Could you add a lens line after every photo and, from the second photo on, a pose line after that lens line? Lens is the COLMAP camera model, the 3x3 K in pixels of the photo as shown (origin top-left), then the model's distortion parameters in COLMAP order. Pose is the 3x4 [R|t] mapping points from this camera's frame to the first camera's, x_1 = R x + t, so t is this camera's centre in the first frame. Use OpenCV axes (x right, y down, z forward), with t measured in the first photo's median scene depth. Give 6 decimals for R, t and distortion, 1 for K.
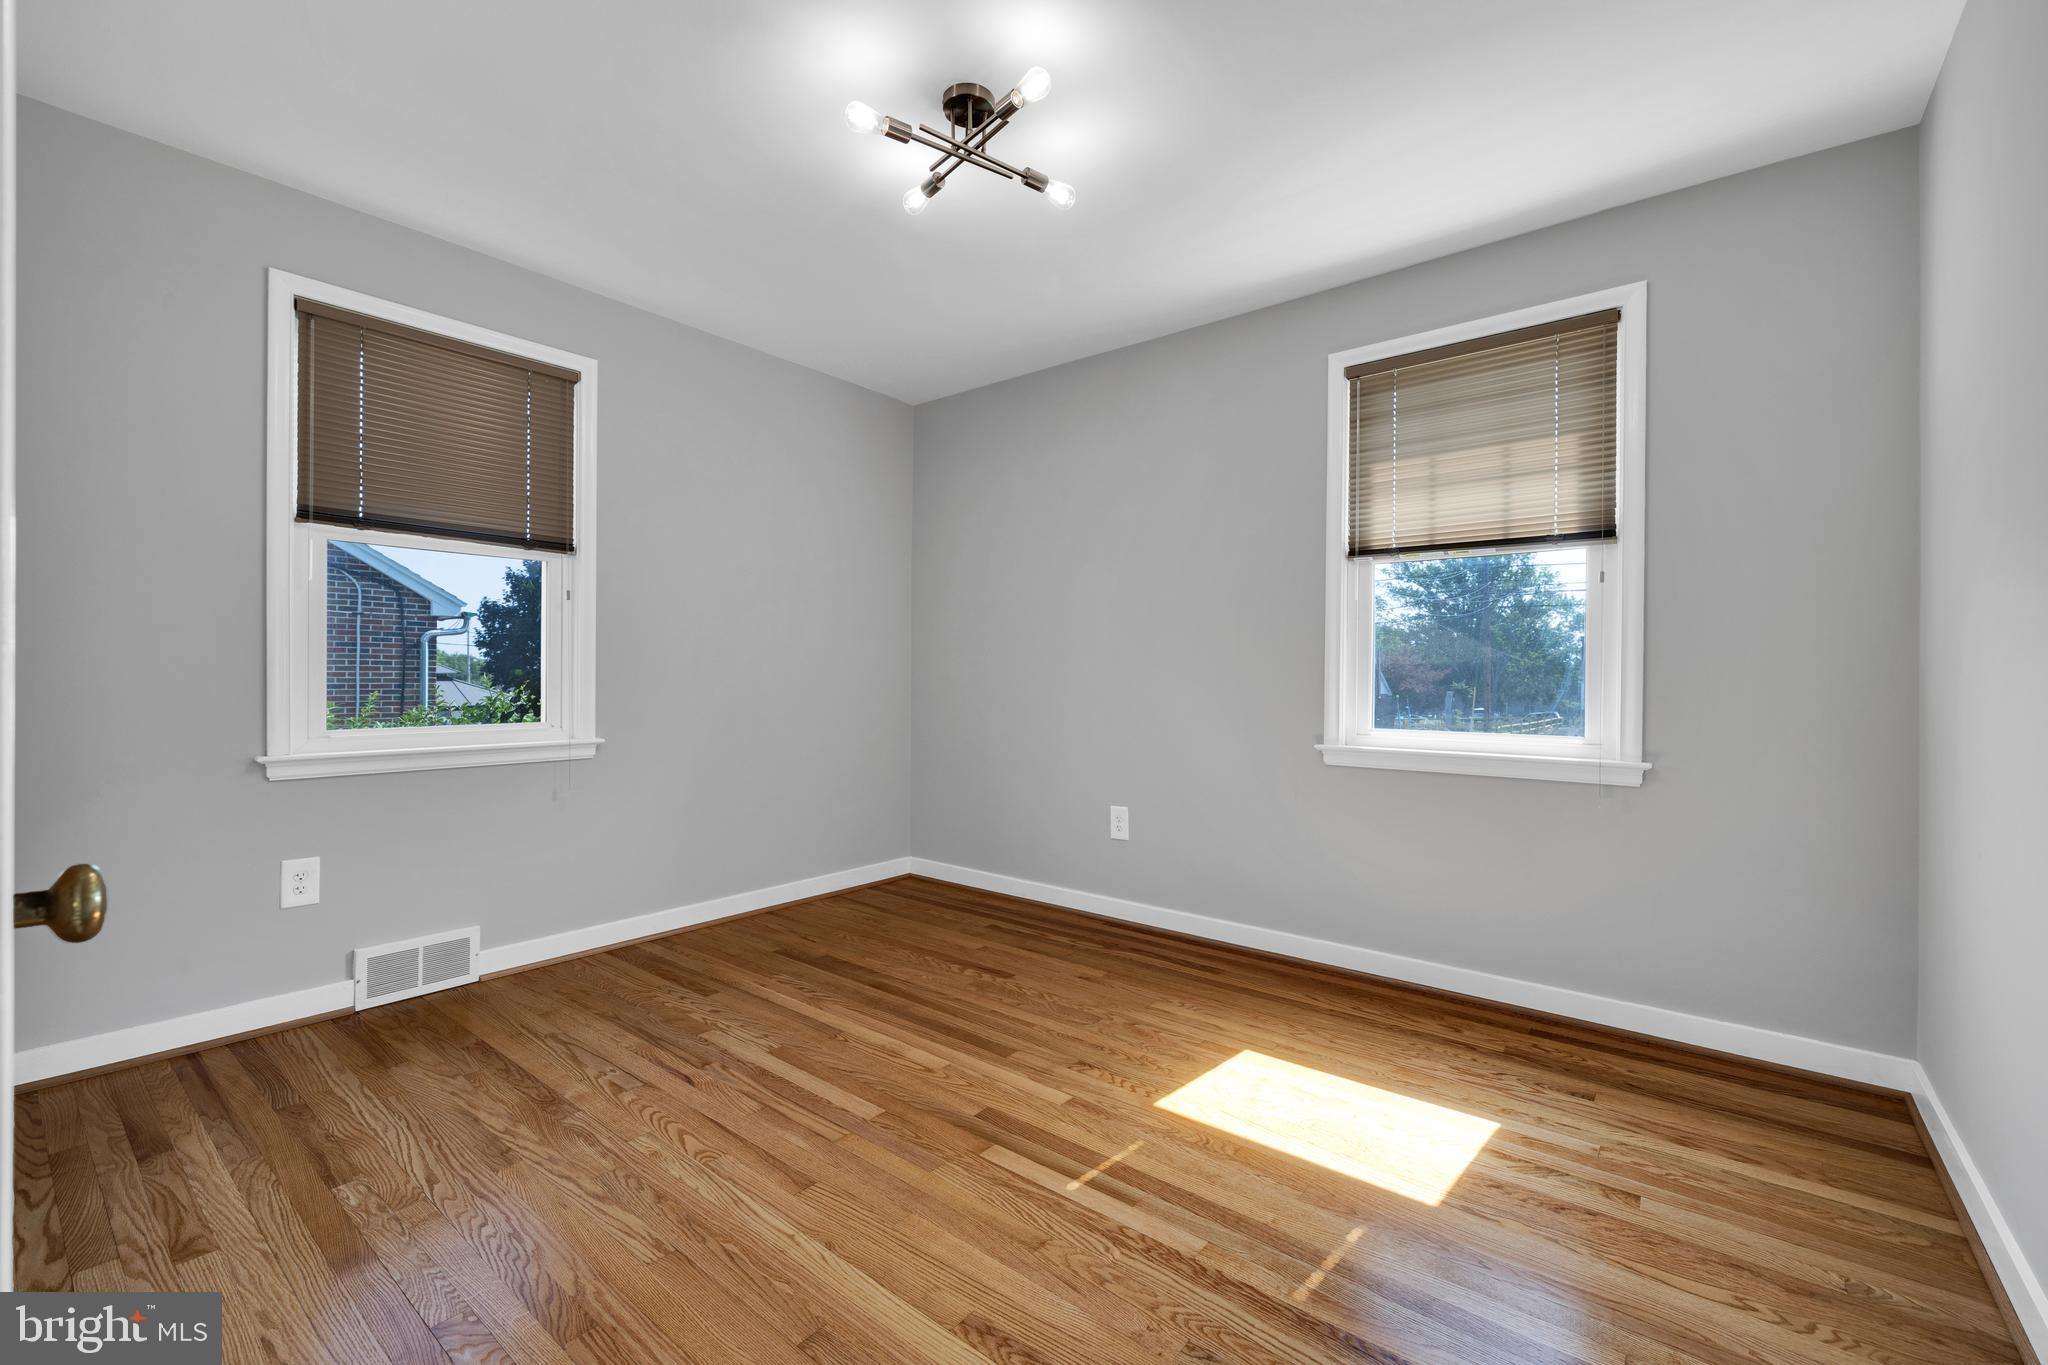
lens RADIAL K [[855.9, 0, 1030.1], [0, 855.9, 679.5], [0, 0, 1]] dist [-0.002132, -0.000035]
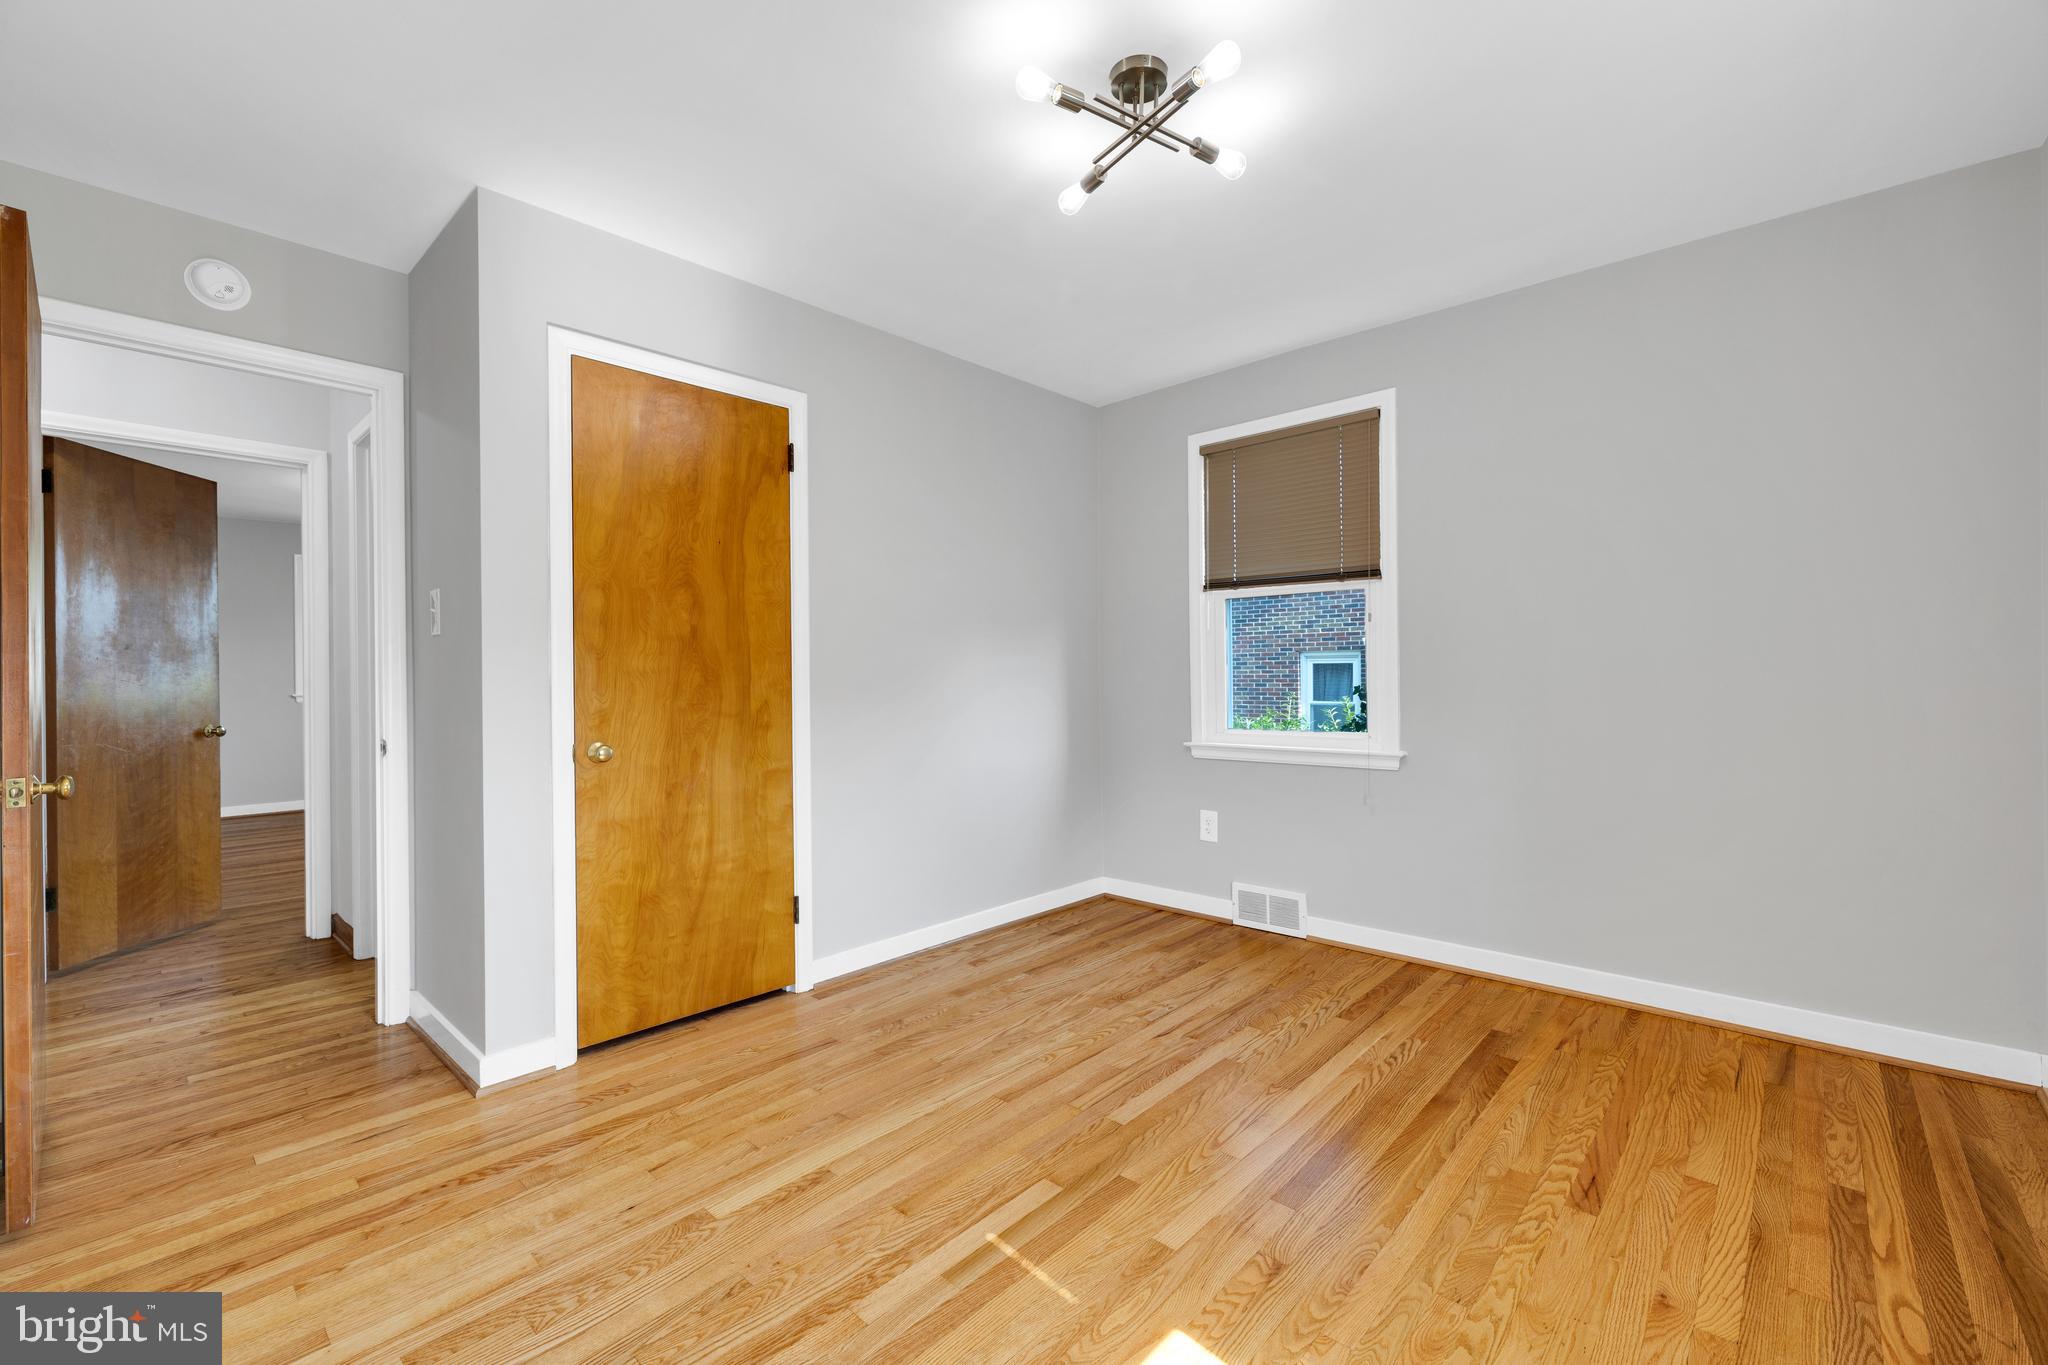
lens RADIAL K [[855.9, 0, 1021.6], [0, 855.9, 679.2], [0, 0, 1]] dist [-0.002132, -0.000035]
pose [[-0.072885, -0.002862, -0.997336, 0.698853], [0.002671, 0.999992, -0.003065, -0.022028], [0.997337, -0.002887, -0.072877, 0.770953]]
